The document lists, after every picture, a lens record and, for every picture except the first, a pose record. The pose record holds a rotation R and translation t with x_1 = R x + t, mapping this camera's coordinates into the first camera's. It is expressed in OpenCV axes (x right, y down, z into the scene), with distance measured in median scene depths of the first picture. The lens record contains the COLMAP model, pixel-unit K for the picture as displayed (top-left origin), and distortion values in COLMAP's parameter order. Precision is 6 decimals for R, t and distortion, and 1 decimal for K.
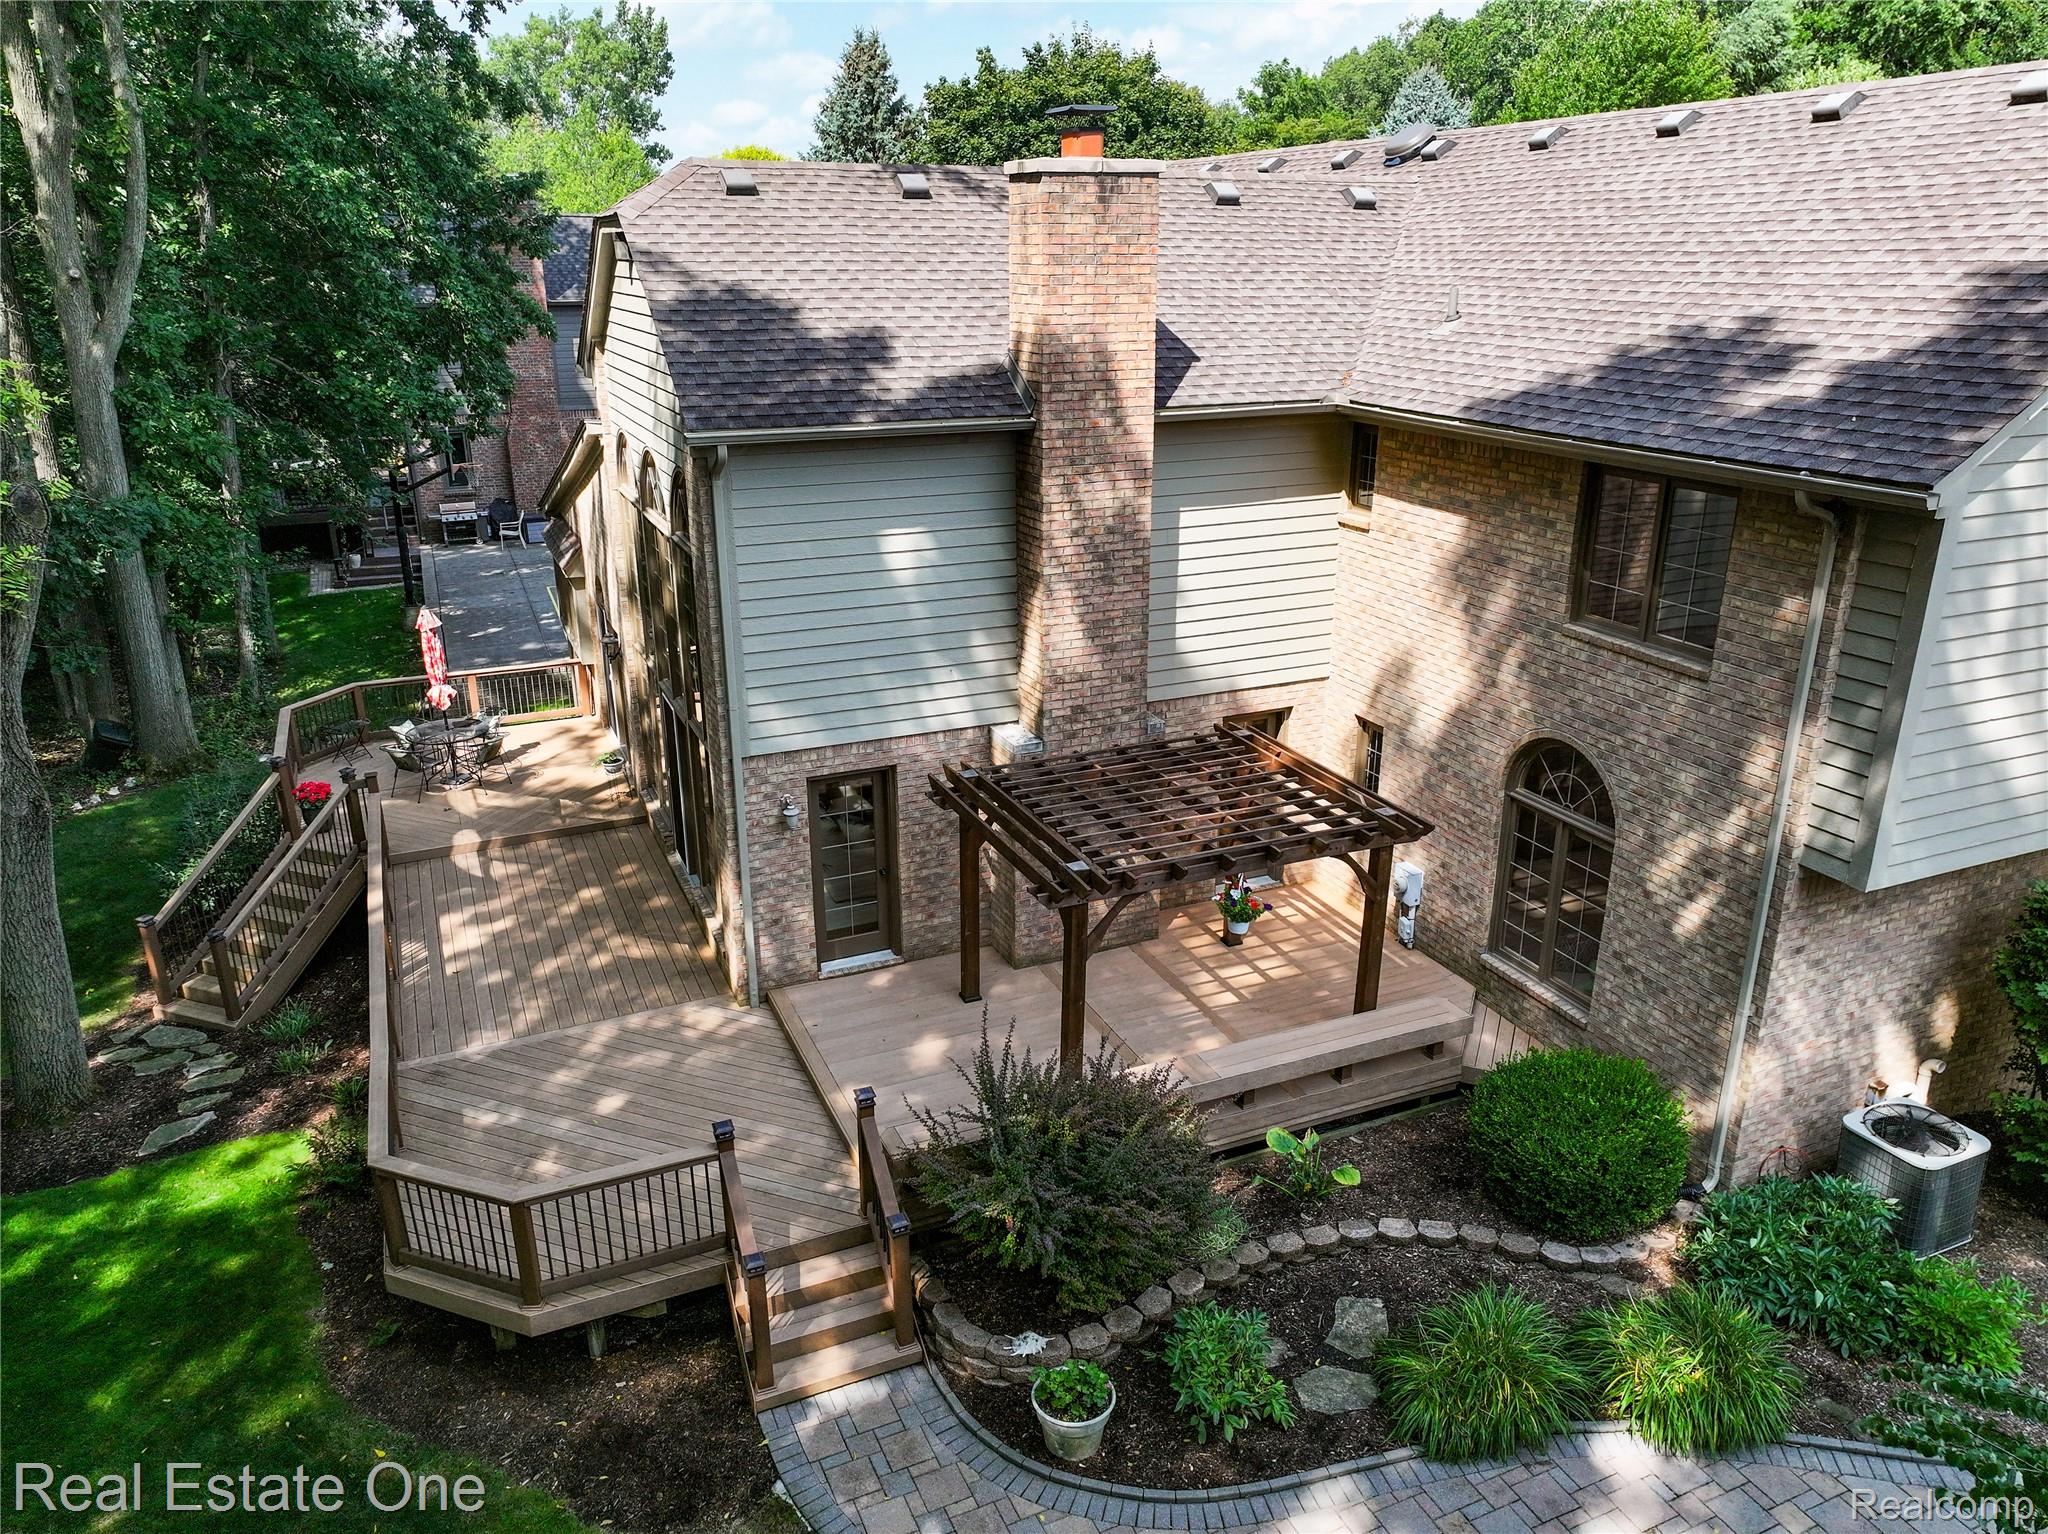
lens RADIAL K [[1440.9, 0, 1024.9], [0, 1440.9, 767.4], [0, 0, 1]] dist [-0.005074, 0.022325]
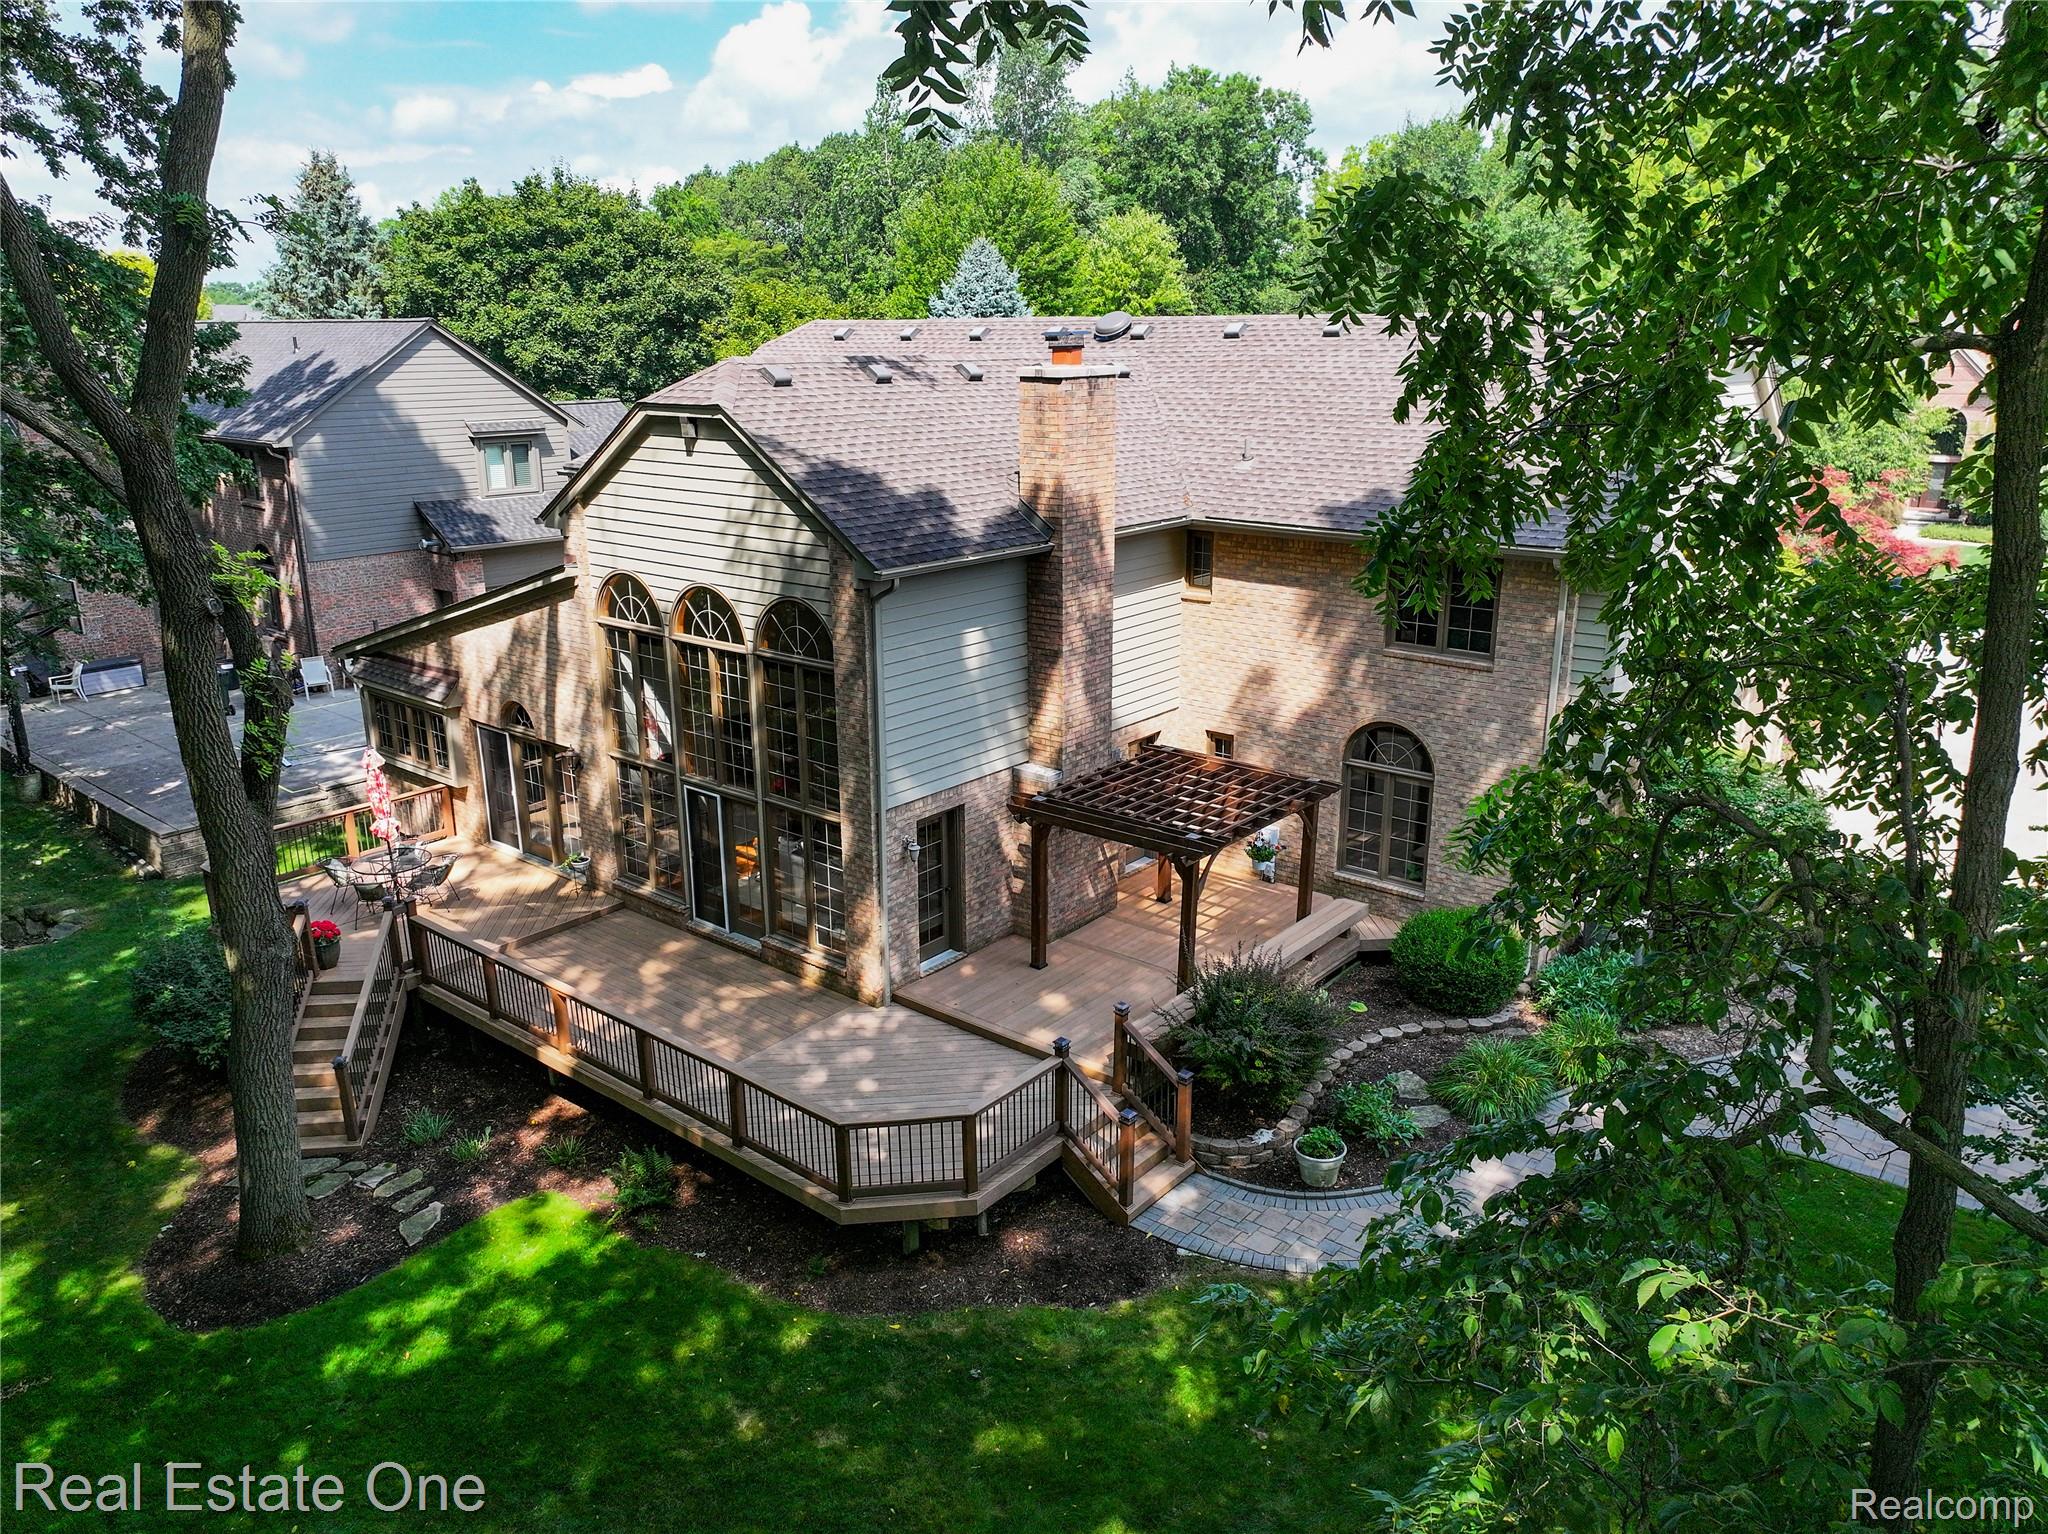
lens RADIAL K [[1440.9, 0, 1025.9], [0, 1440.9, 770.7], [0, 0, 1]] dist [-0.005074, 0.022325]
pose [[0.890848, -0.133498, 0.434245, -0.627263], [0.155978, 0.987625, -0.016367, -0.001807], [-0.426686, 0.082313, 0.900646, -0.234965]]
